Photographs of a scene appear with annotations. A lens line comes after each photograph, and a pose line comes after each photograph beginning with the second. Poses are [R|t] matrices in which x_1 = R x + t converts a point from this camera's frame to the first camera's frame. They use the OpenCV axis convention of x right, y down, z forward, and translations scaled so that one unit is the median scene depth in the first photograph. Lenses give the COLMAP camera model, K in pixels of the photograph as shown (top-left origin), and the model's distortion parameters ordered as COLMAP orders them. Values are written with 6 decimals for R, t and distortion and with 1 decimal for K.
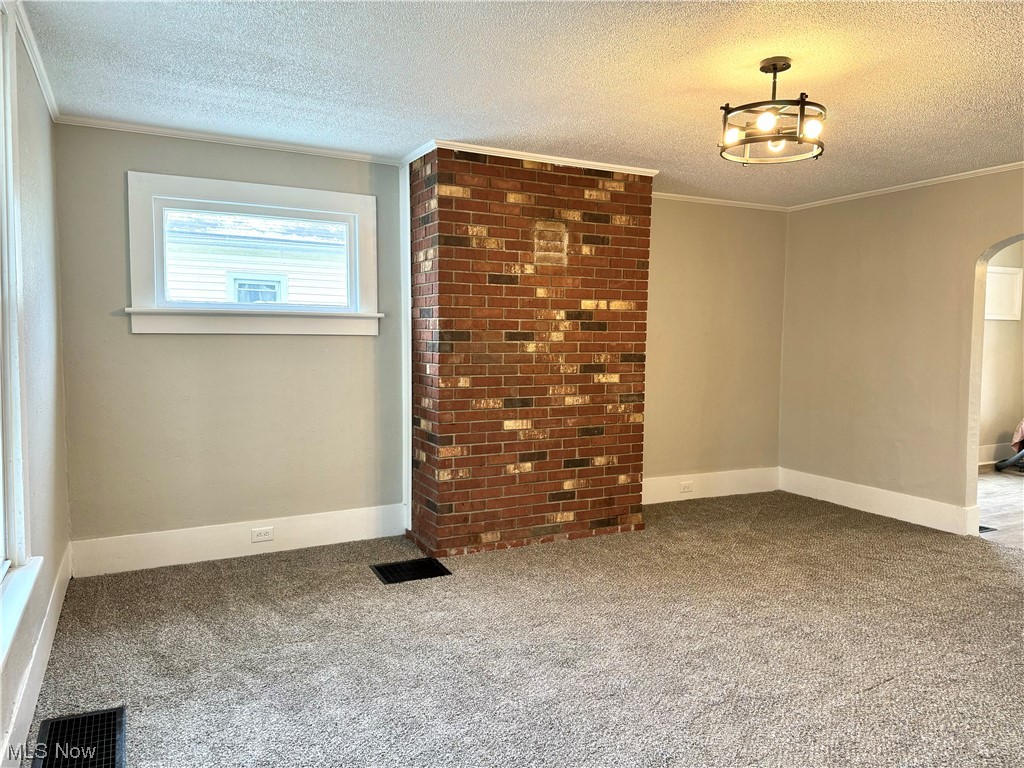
lens RADIAL K [[727.7, 0, 508.1], [0, 727.7, 383.0], [0, 0, 1]] dist [0.010906, -0.022358]
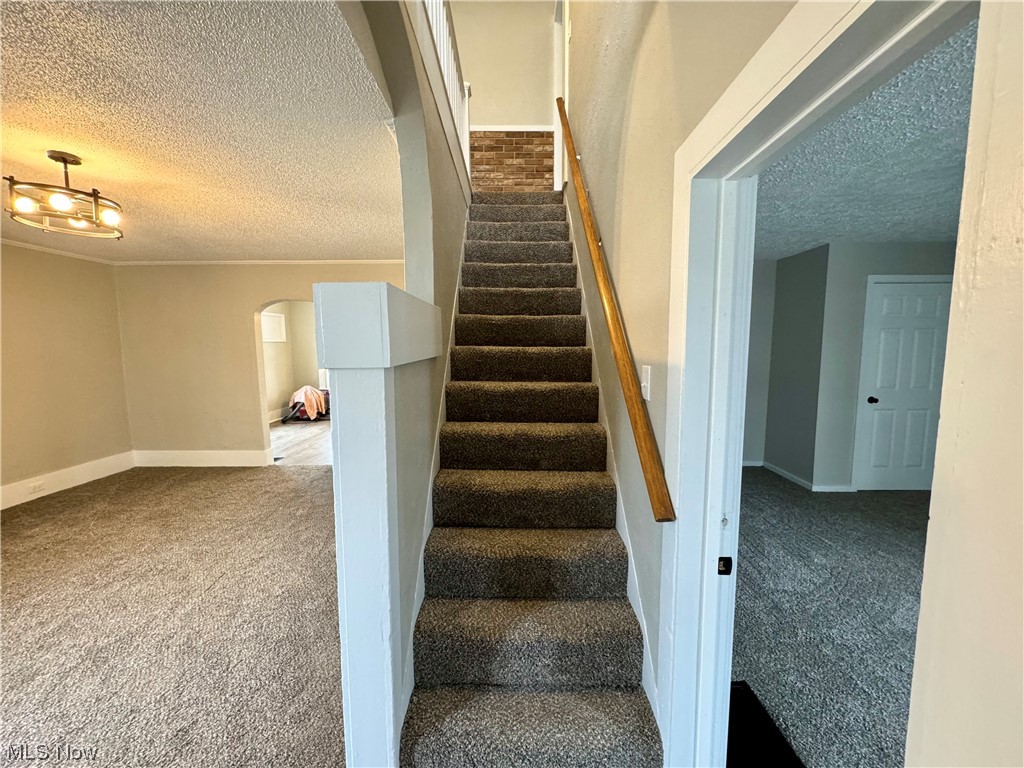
lens RADIAL K [[410.3, 0, 510.5], [0, 410.3, 385.1], [0, 0, 1]] dist [-0.002960, 0.001377]
pose [[0.452617, -0.101469, 0.885913, 0.038089], [0.075317, 0.994305, 0.075404, -0.031461], [-0.888518, 0.032595, 0.457682, -0.007109]]
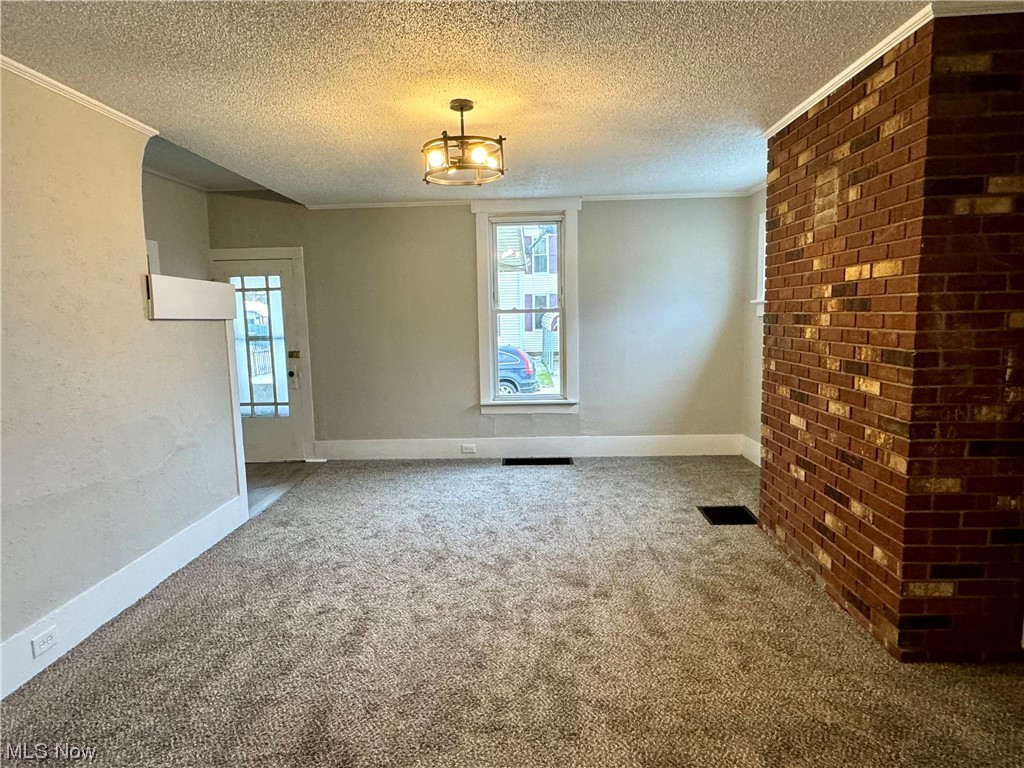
lens RADIAL K [[588.8, 0, 511.5], [0, 588.8, 383.2], [0, 0, 1]] dist [-0.043215, -0.001781]
pose [[-0.486766, 0.100150, -0.867772, 0.760625], [-0.054965, 0.987926, 0.144849, -0.067768], [0.871801, 0.118205, -0.475384, 1.004744]]
